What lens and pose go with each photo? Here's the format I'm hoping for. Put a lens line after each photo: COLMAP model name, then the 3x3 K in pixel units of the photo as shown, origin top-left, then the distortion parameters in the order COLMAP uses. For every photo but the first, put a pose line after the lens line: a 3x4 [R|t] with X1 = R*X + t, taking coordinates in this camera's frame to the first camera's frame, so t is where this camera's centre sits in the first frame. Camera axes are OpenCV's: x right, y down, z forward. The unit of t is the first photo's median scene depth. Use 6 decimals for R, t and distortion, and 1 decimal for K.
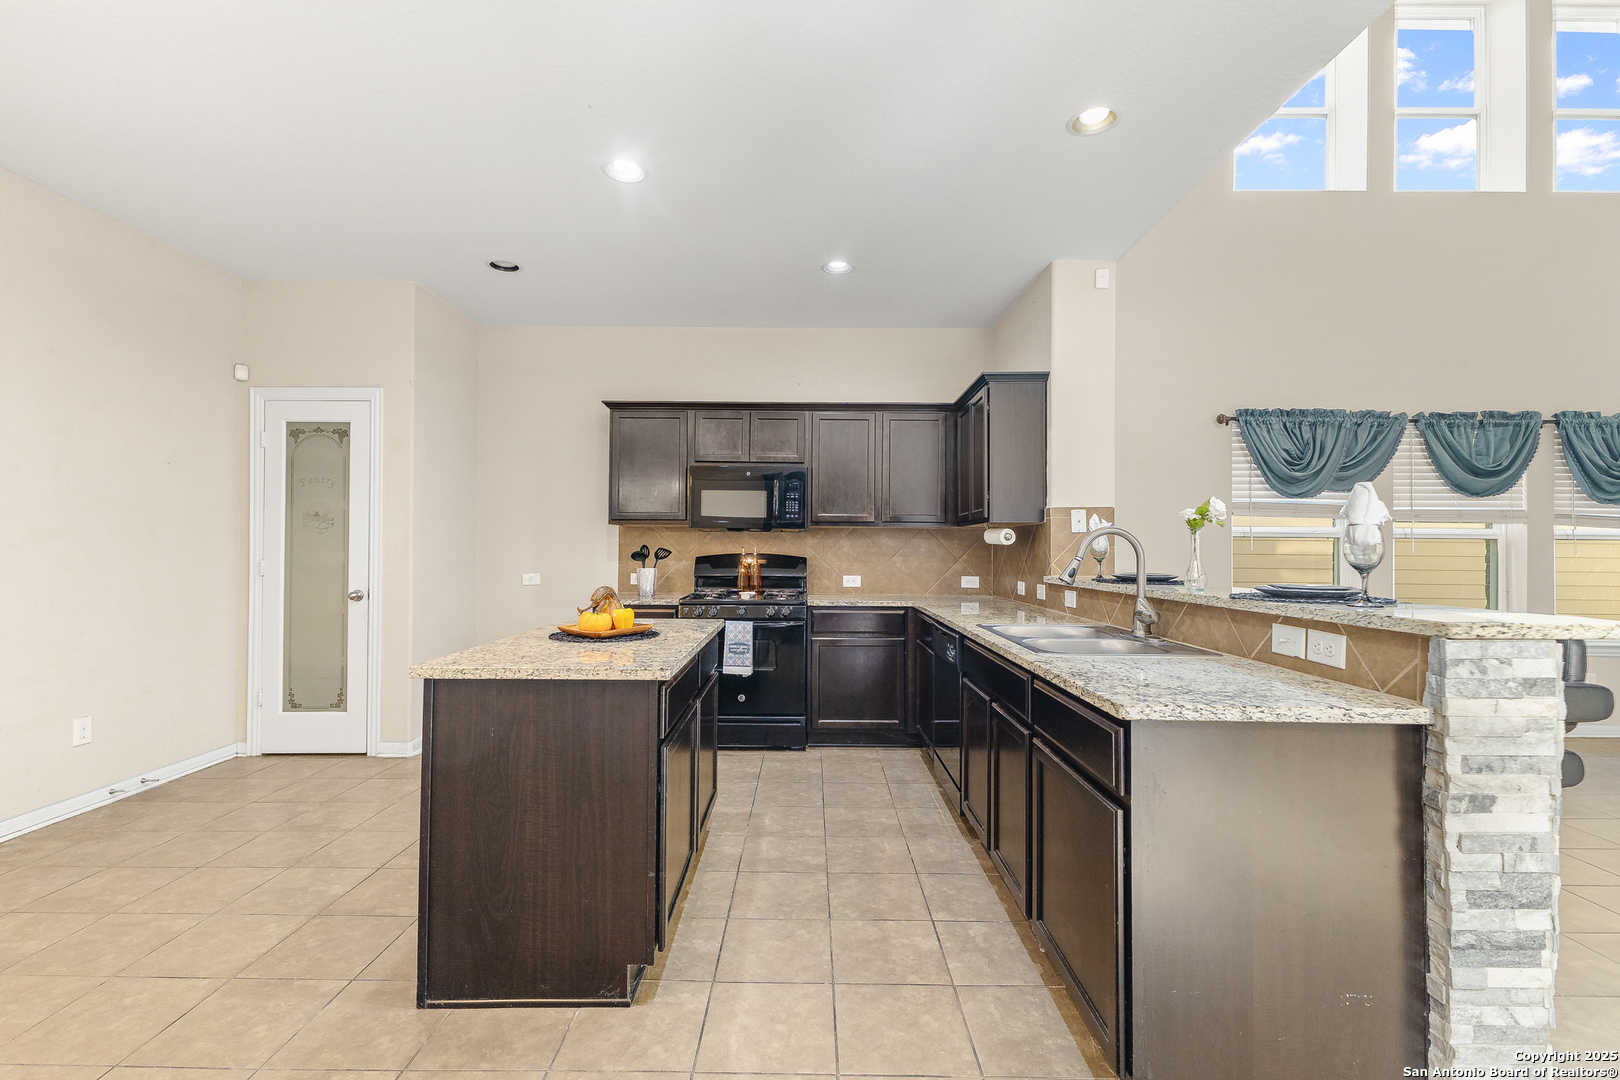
lens RADIAL K [[703.9, 0, 806.8], [0, 703.9, 542.1], [0, 0, 1]] dist [0.005303, -0.001813]
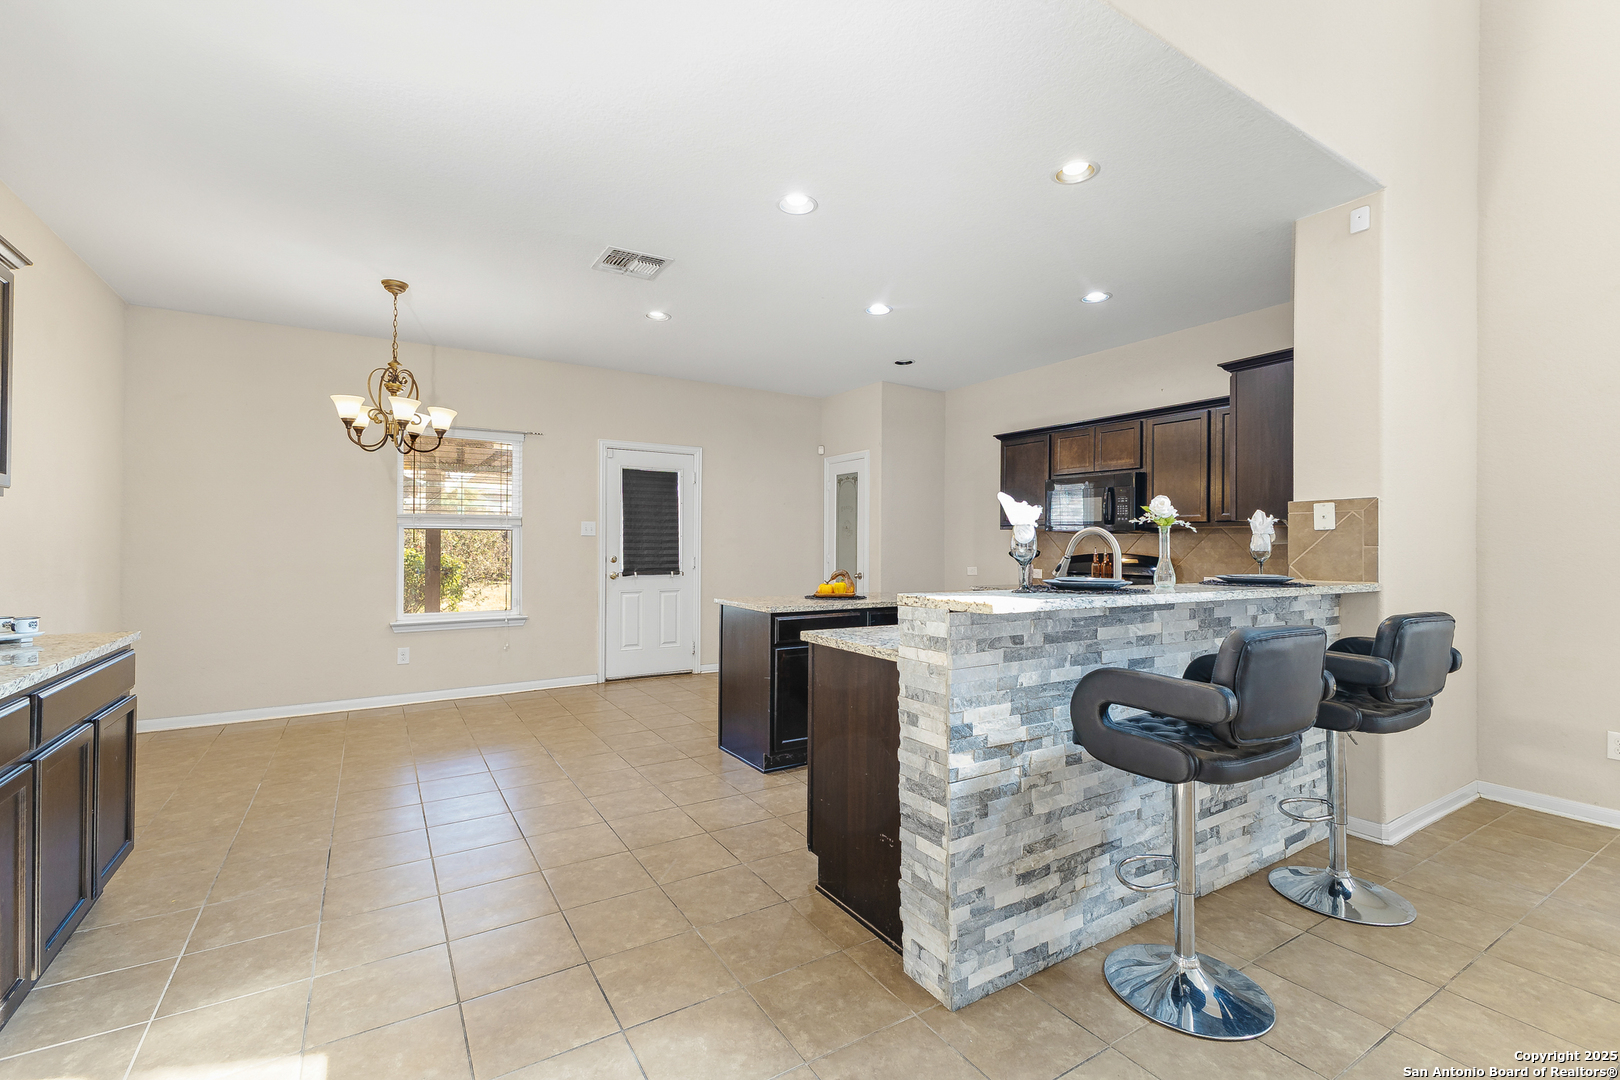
lens RADIAL K [[703.9, 0, 815.1], [0, 703.9, 540.6], [0, 0, 1]] dist [0.005303, -0.001813]
pose [[0.542274, -0.008828, -0.840156, 2.057122], [0.003049, 0.999959, -0.008539, 0.014796], [0.840196, 0.002069, 0.542278, 0.047564]]
